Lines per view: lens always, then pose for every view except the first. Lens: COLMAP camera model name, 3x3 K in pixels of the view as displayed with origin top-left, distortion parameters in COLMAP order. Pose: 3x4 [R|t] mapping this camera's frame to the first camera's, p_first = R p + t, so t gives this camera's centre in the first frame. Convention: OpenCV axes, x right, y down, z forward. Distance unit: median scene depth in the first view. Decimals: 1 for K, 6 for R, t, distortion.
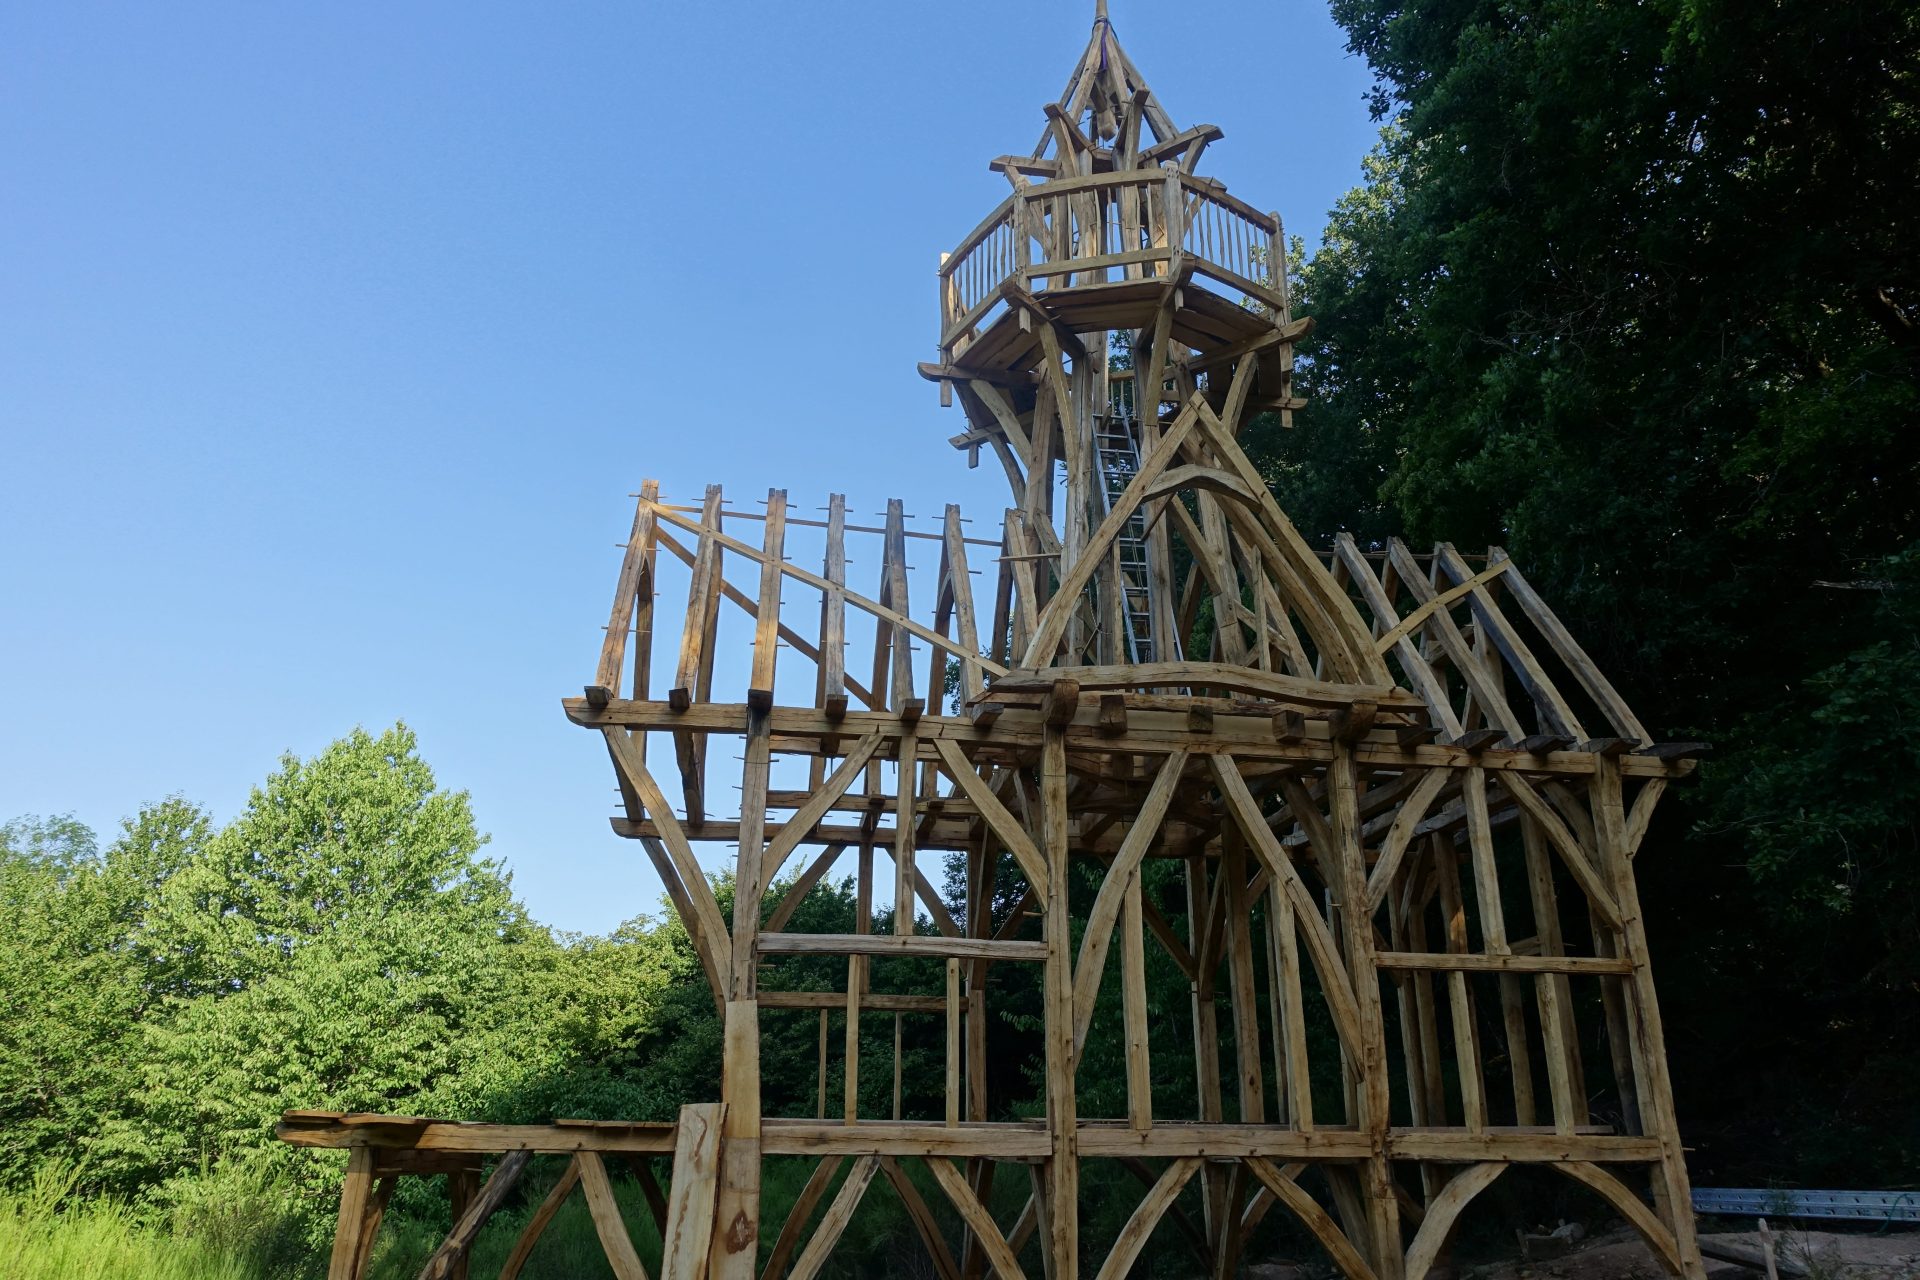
lens RADIAL K [[1304.7, 0, 960.0], [0, 1304.7, 640.0], [0, 0, 1]] dist [-0.010153, -0.003040]
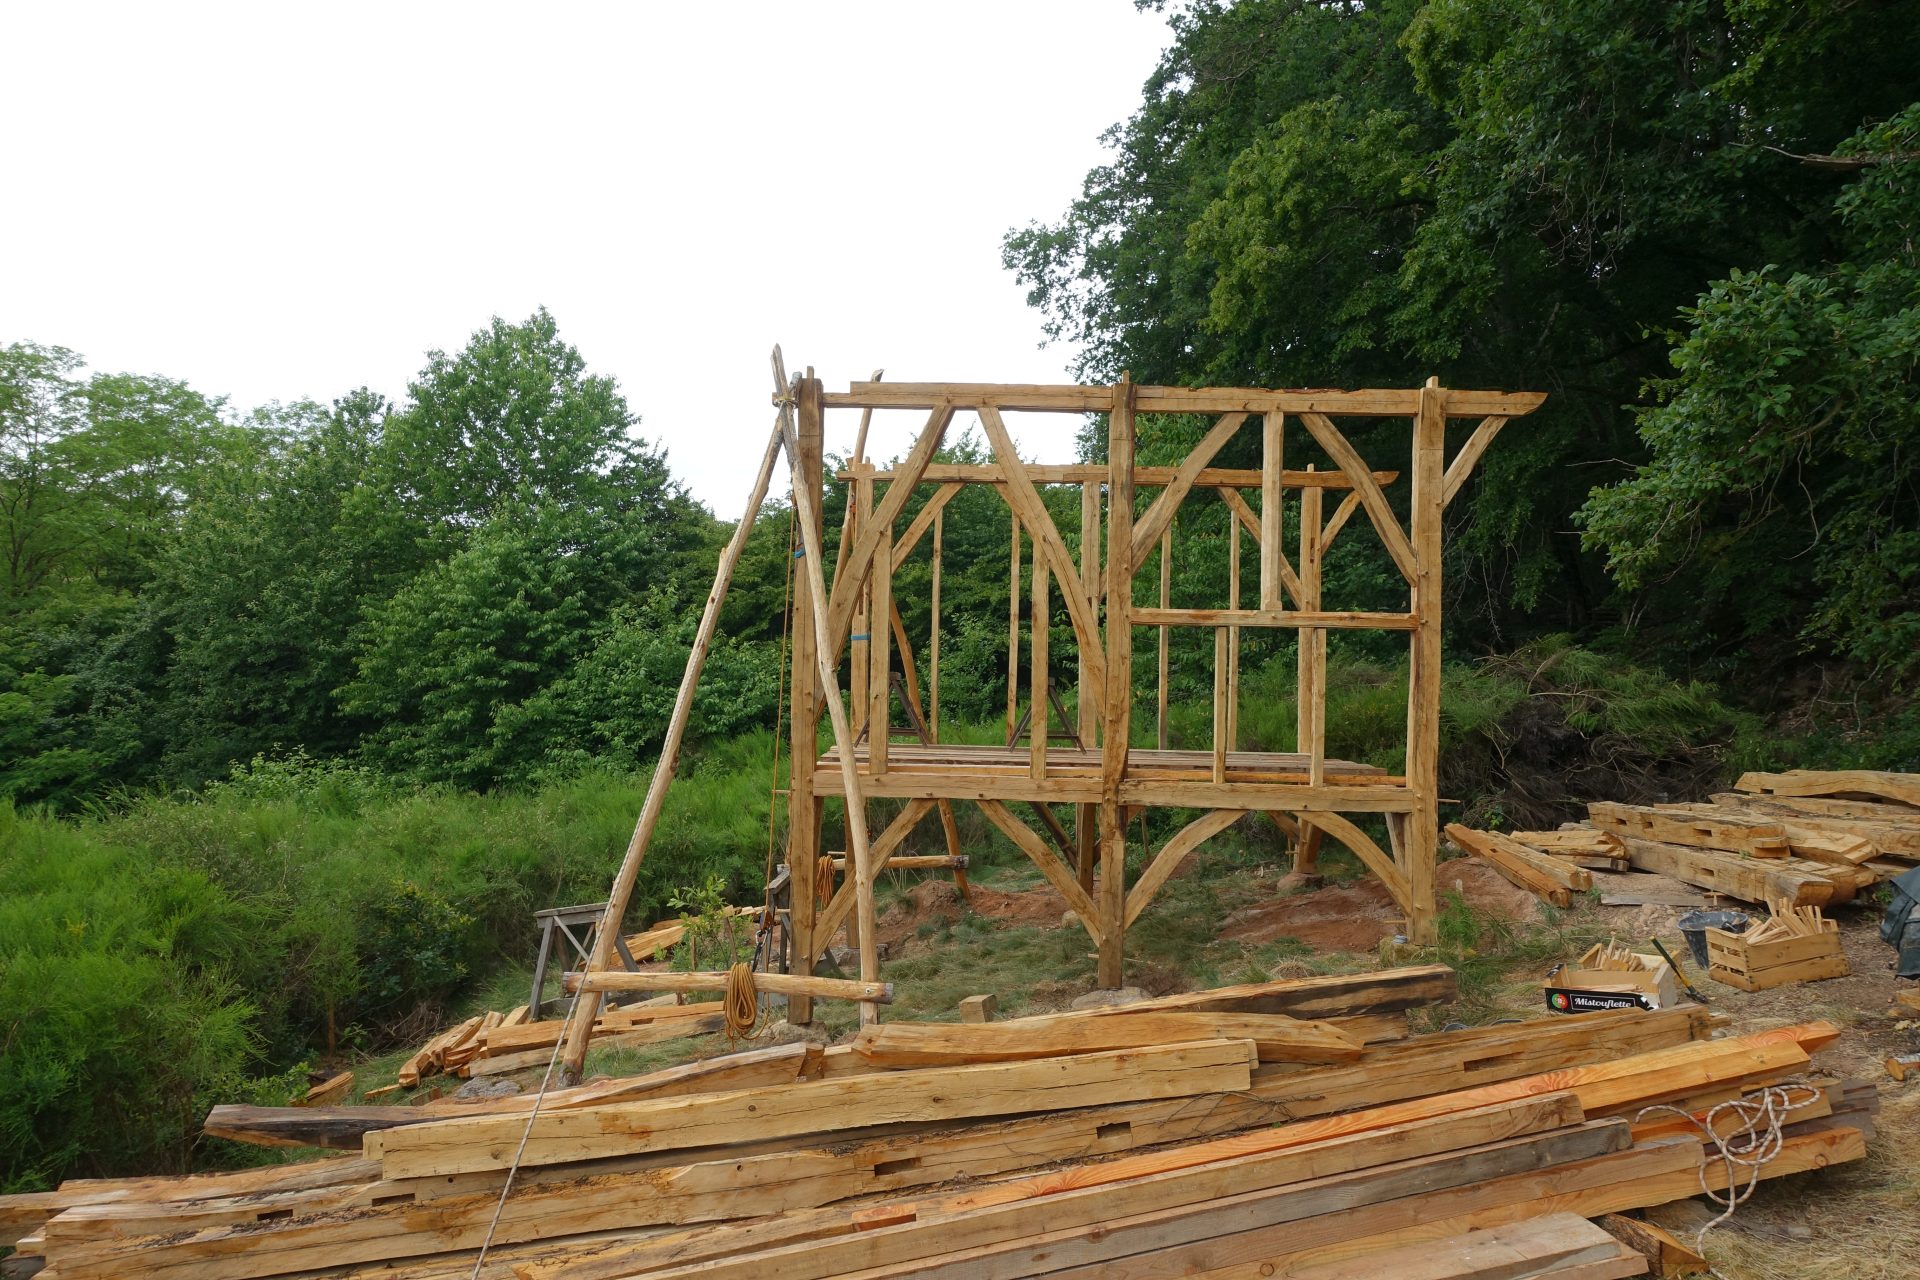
lens RADIAL K [[1292.5, 0, 1009.0], [0, 1292.5, 644.2], [0, 0, 1]] dist [0.119929, -0.119748]
pose [[0.989049, 0.008789, -0.147326, 0.372043], [0.040880, 0.942855, 0.330686, -0.063414], [0.141813, -0.333087, 0.932171, 0.063720]]
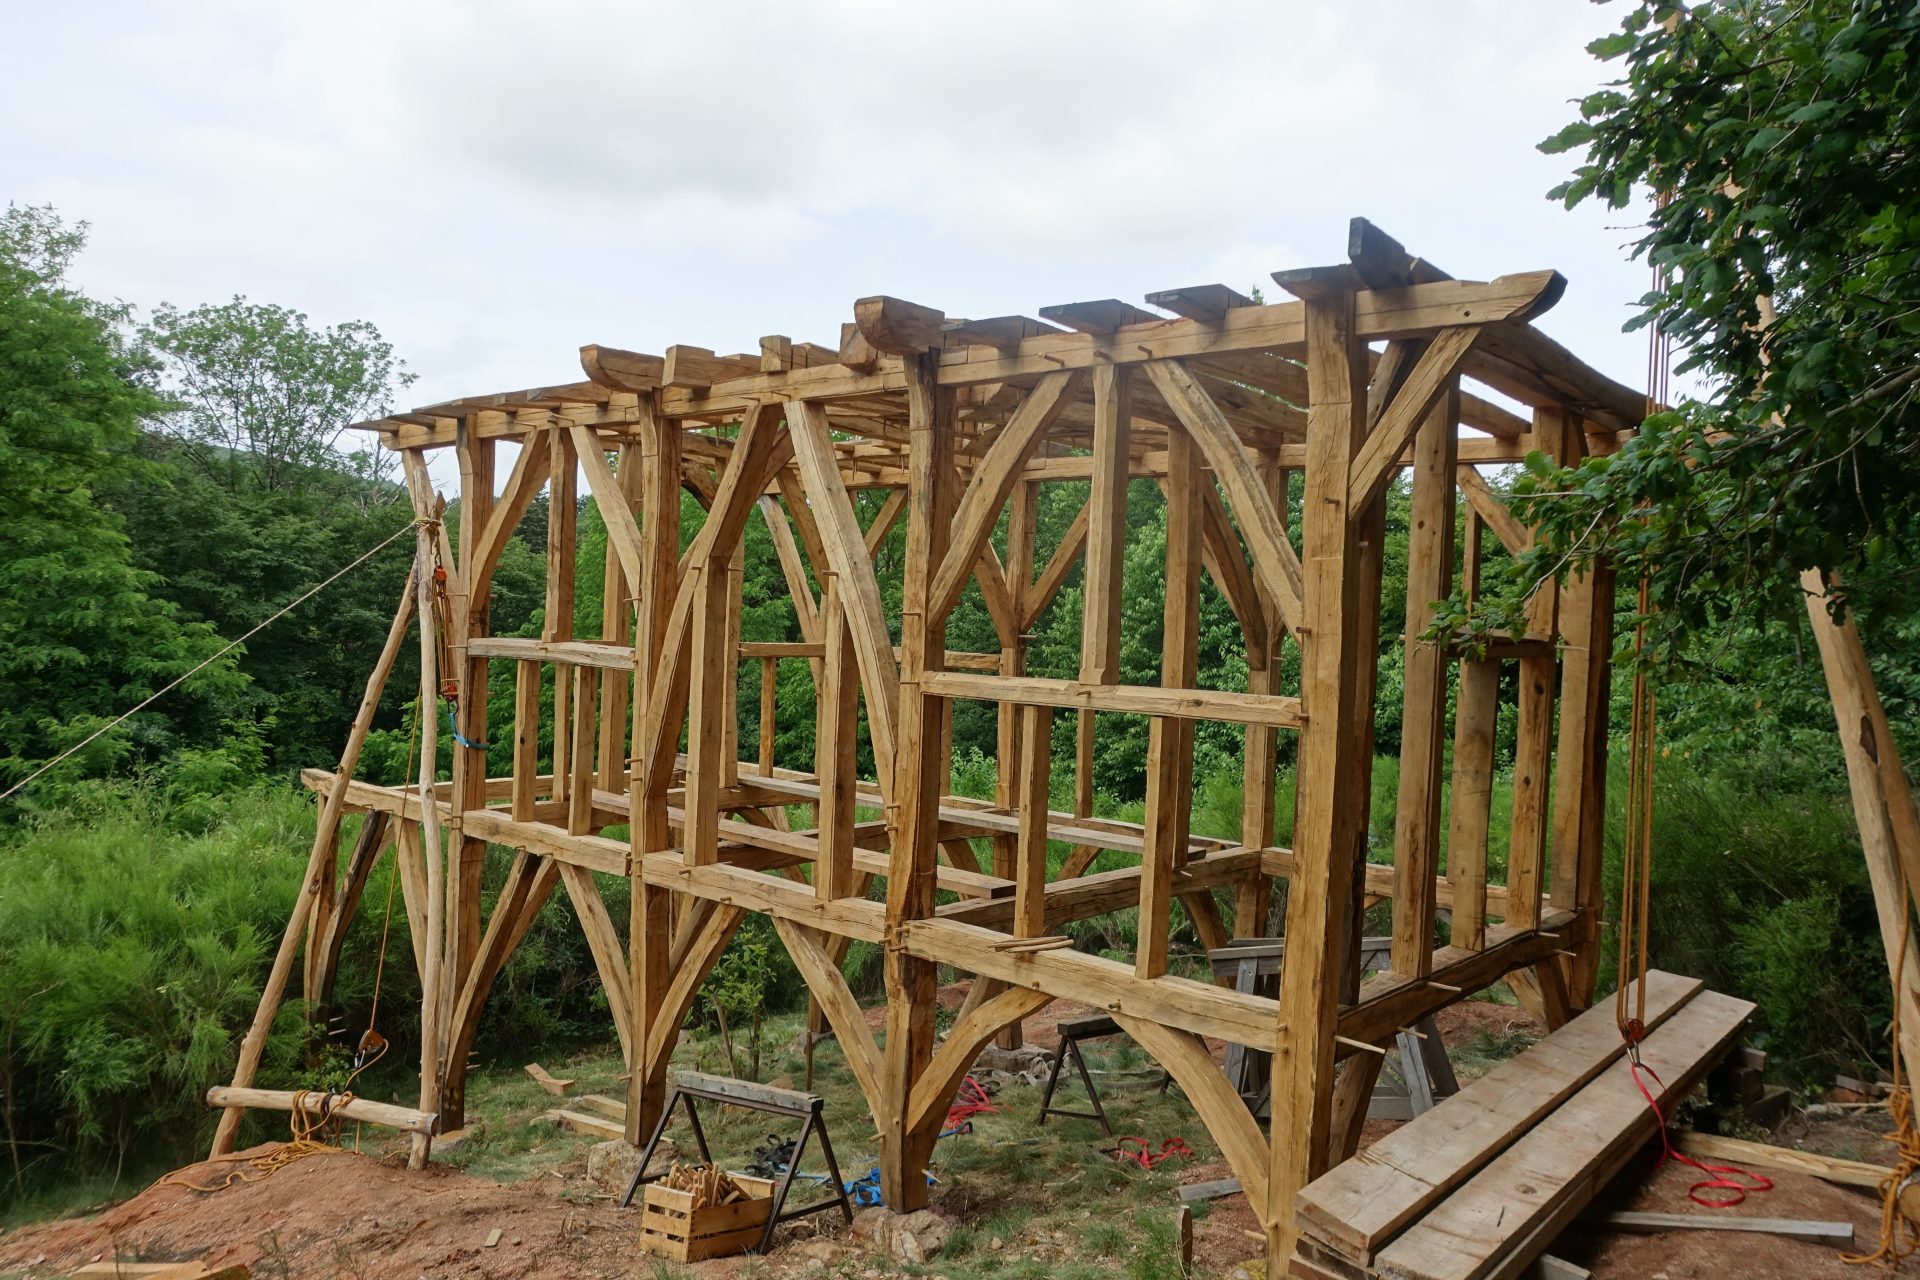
lens RADIAL K [[1314.5, 0, 960.0], [0, 1314.5, 640.0], [0, 0, 1]] dist [-0.008745, -0.001021]
pose [[0.651937, 0.026890, -0.757796, 0.853688], [0.240148, 0.940606, 0.239977, 0.061828], [0.719241, -0.338433, 0.606758, 0.601514]]
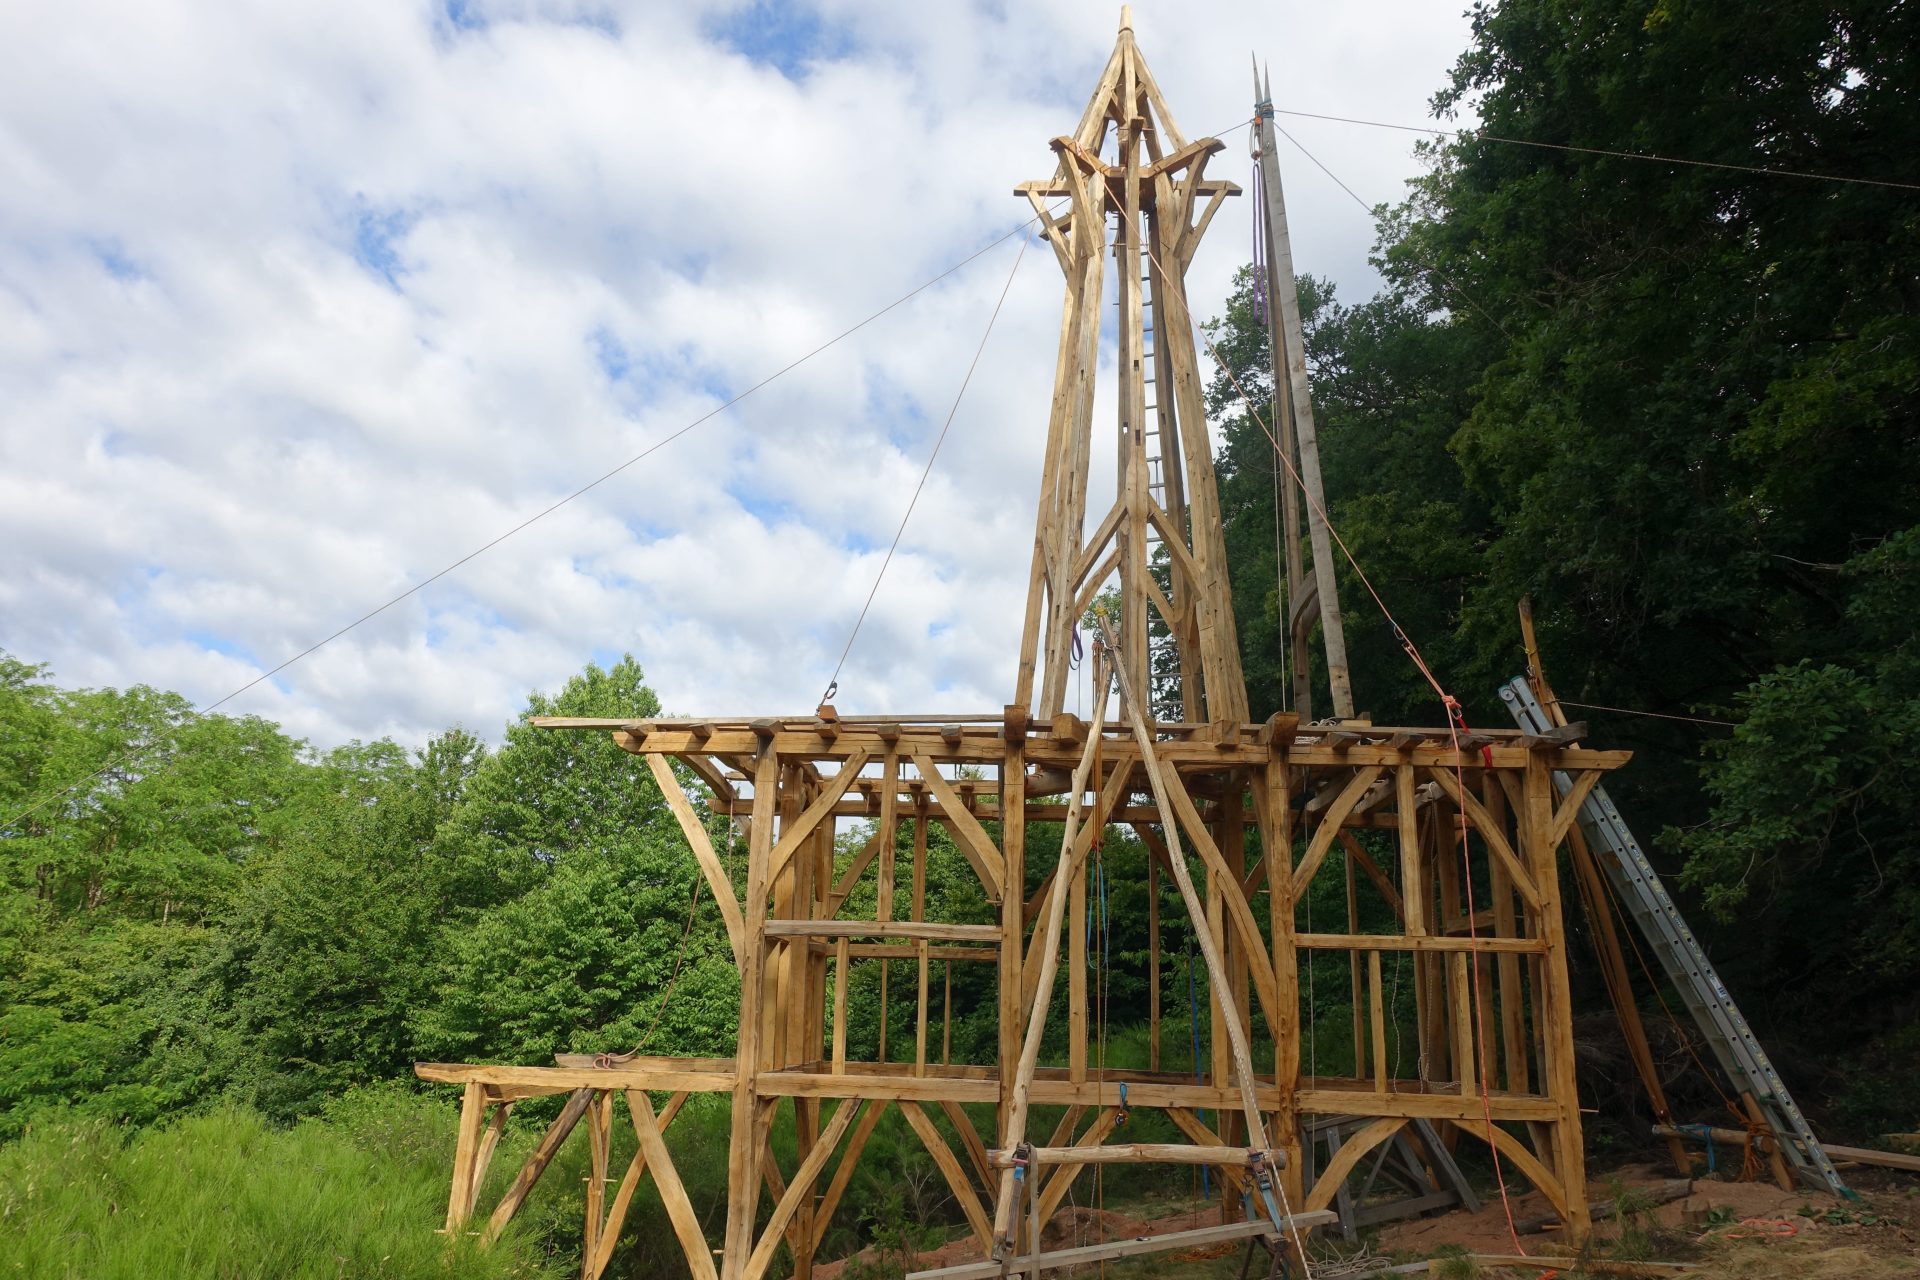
lens RADIAL K [[1314.5, 0, 960.0], [0, 1314.5, 640.0], [0, 0, 1]] dist [-0.008745, -0.001021]
pose [[0.980485, -0.035986, -0.193274, 0.262545], [0.052281, 0.995432, 0.079885, -0.123816], [0.189517, -0.088430, 0.977887, -0.156576]]
